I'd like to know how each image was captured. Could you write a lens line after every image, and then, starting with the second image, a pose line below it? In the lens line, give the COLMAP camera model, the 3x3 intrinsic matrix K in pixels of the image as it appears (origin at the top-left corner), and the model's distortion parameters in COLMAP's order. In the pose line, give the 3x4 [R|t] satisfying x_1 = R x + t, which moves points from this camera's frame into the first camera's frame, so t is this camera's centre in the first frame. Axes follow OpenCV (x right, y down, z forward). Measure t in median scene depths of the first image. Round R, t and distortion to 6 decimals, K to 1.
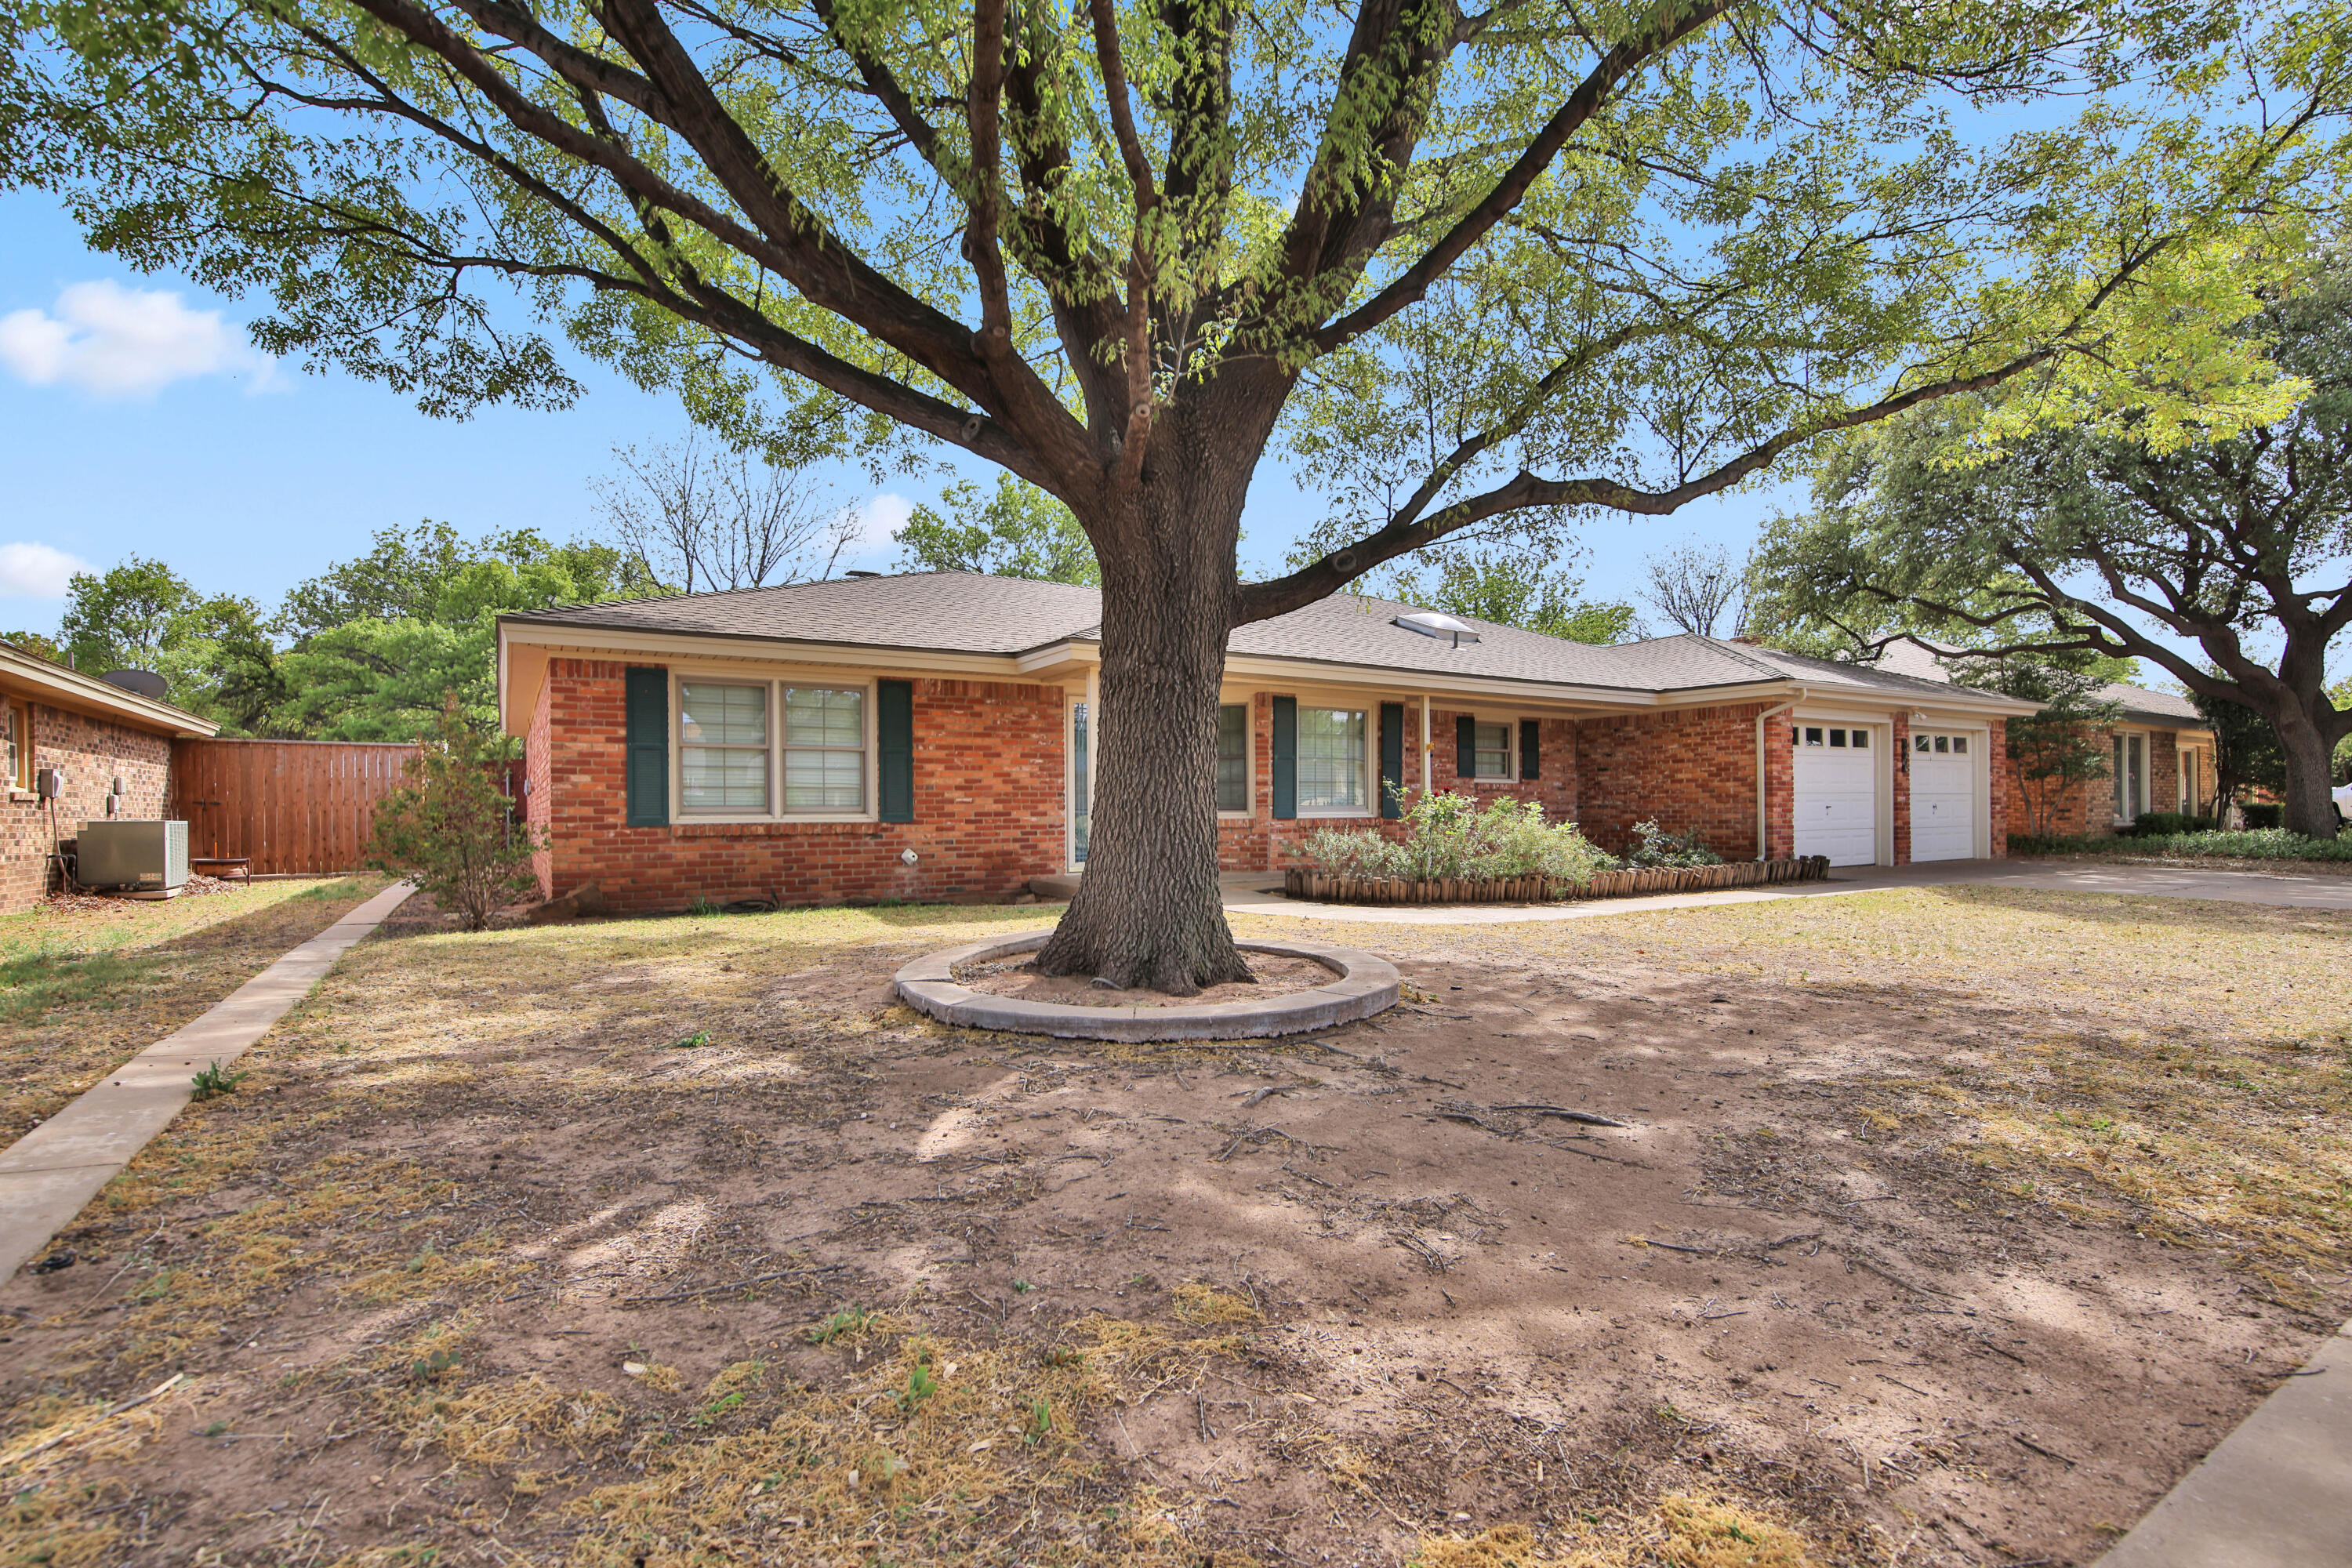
lens RADIAL K [[1092.5, 0, 1172.1], [0, 1092.5, 796.7], [0, 0, 1]] dist [-0.002822, -0.009466]
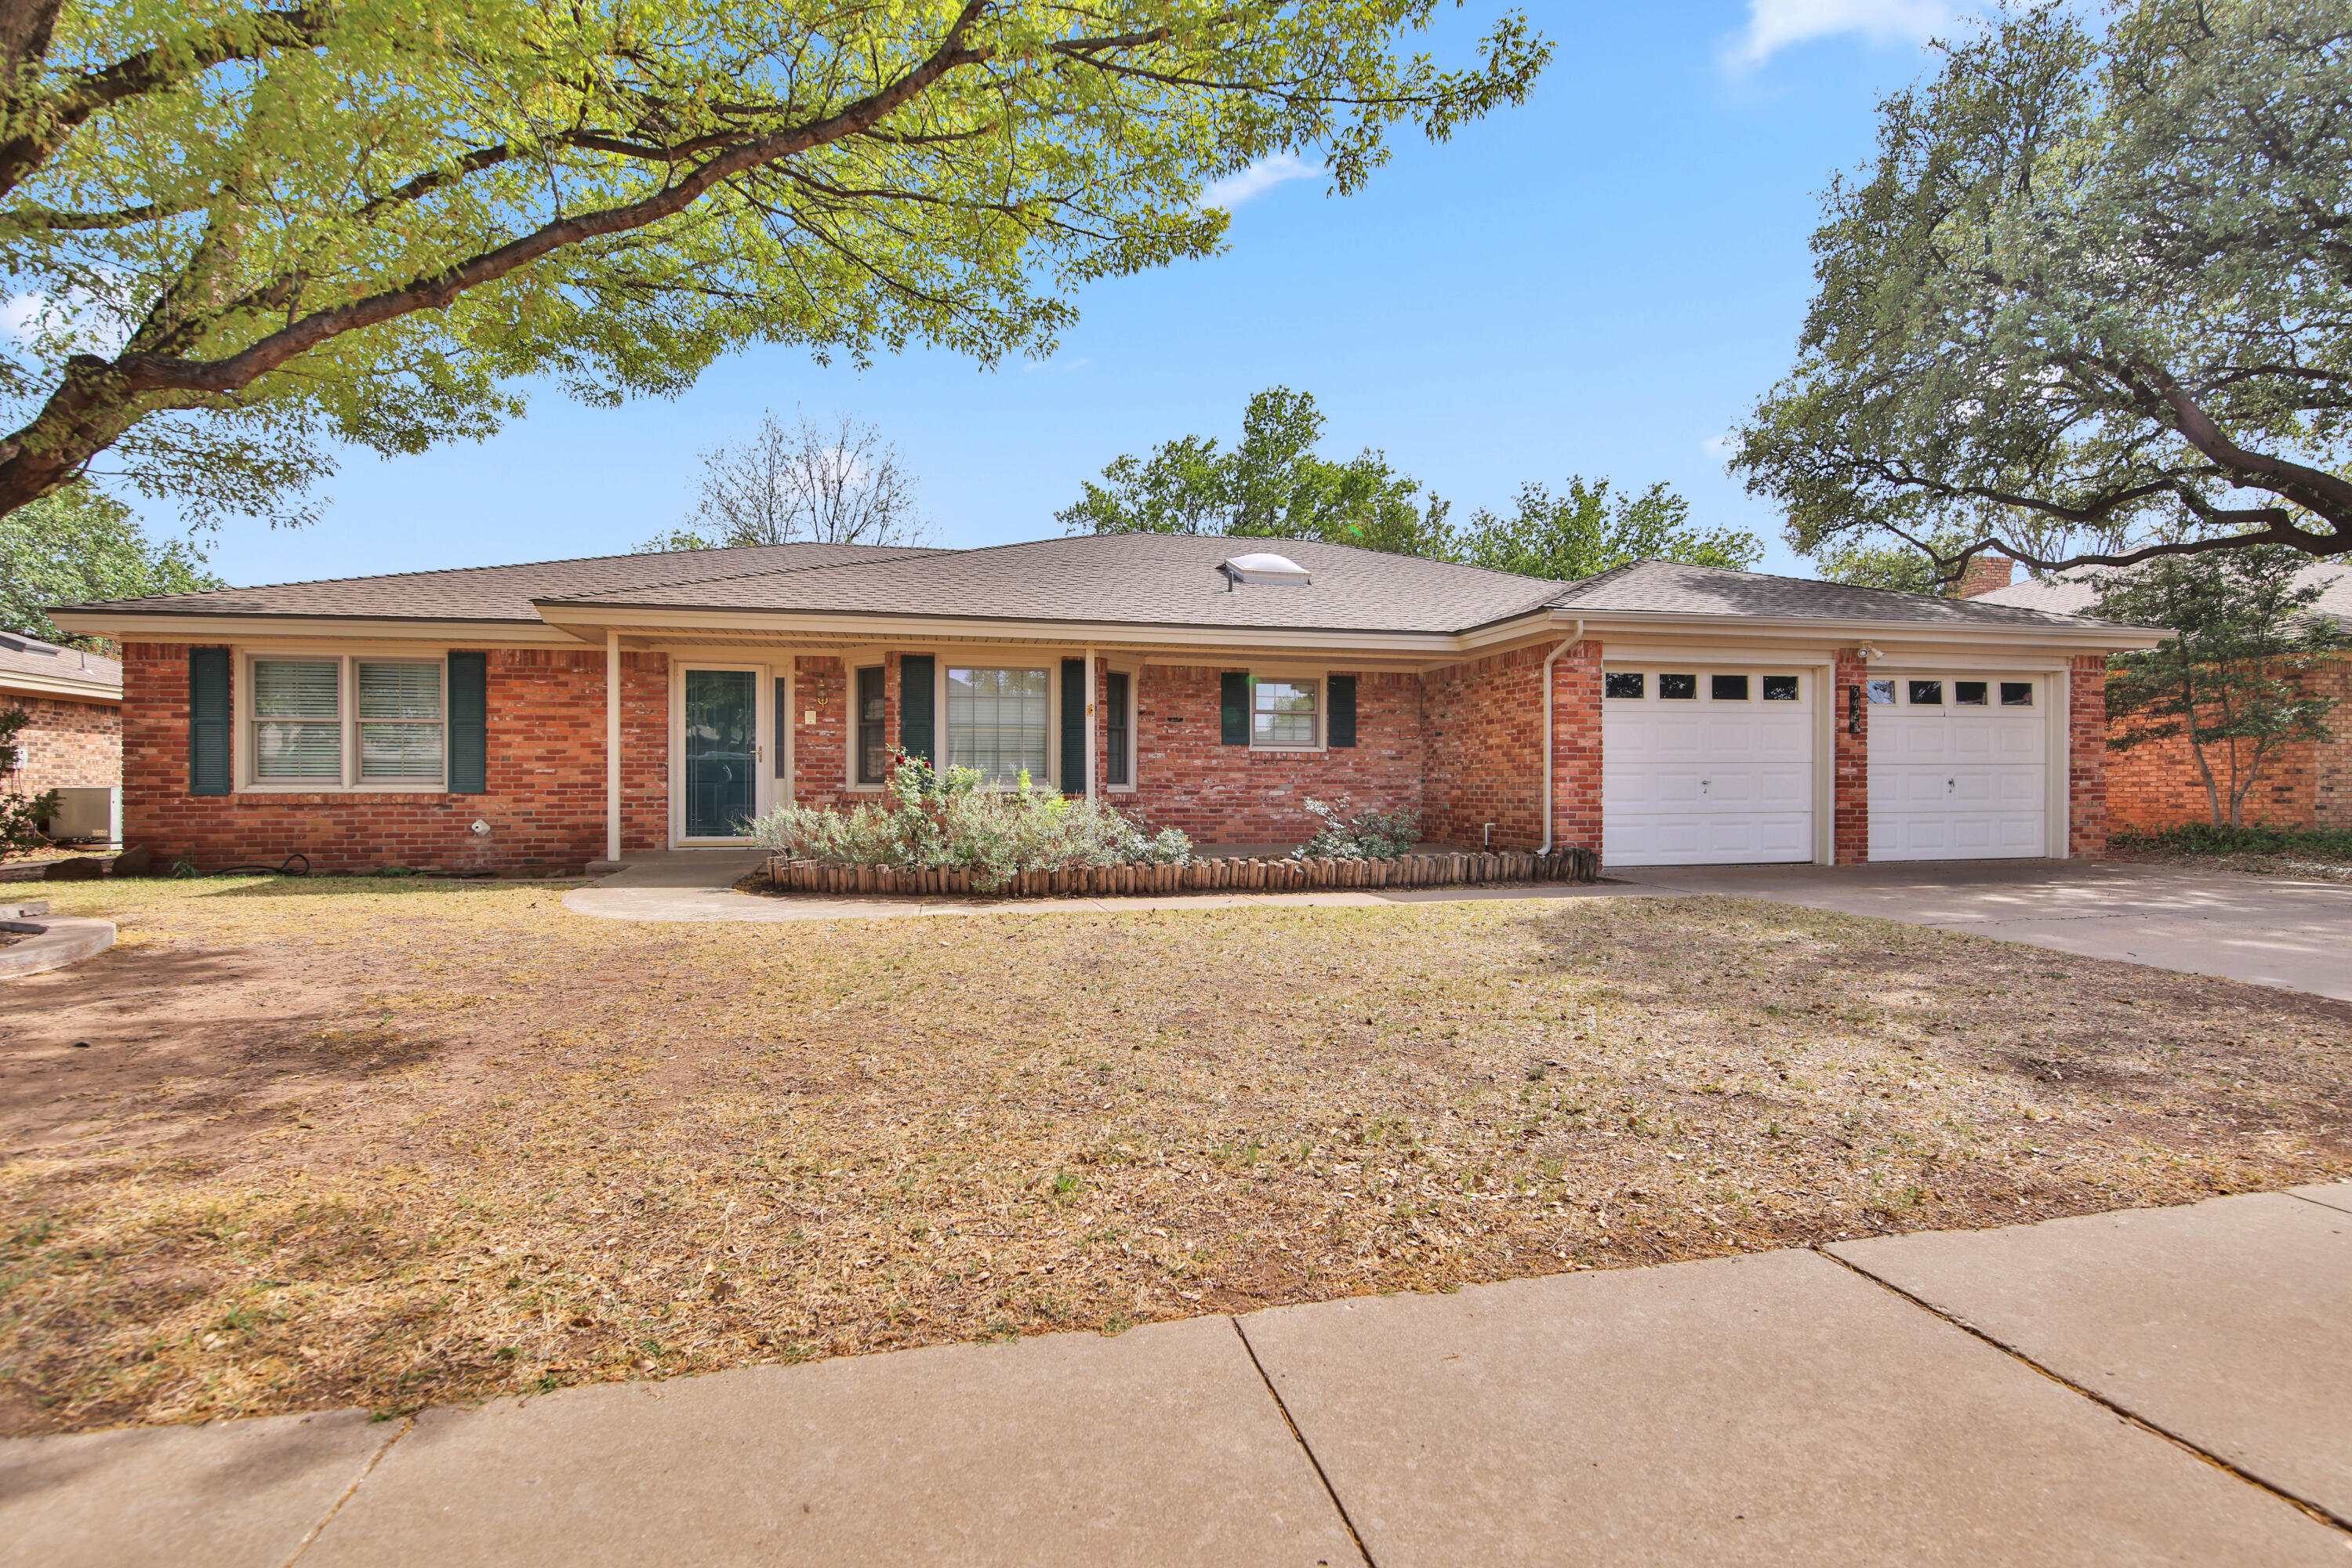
lens RADIAL K [[1092.5, 0, 1175.7], [0, 1092.5, 784.7], [0, 0, 1]] dist [-0.002822, -0.009466]
pose [[0.946283, 0.004691, -0.323305, 0.665496], [-0.000362, 0.999909, 0.013450, 0.001952], [0.323339, -0.012610, 0.946199, 0.254457]]
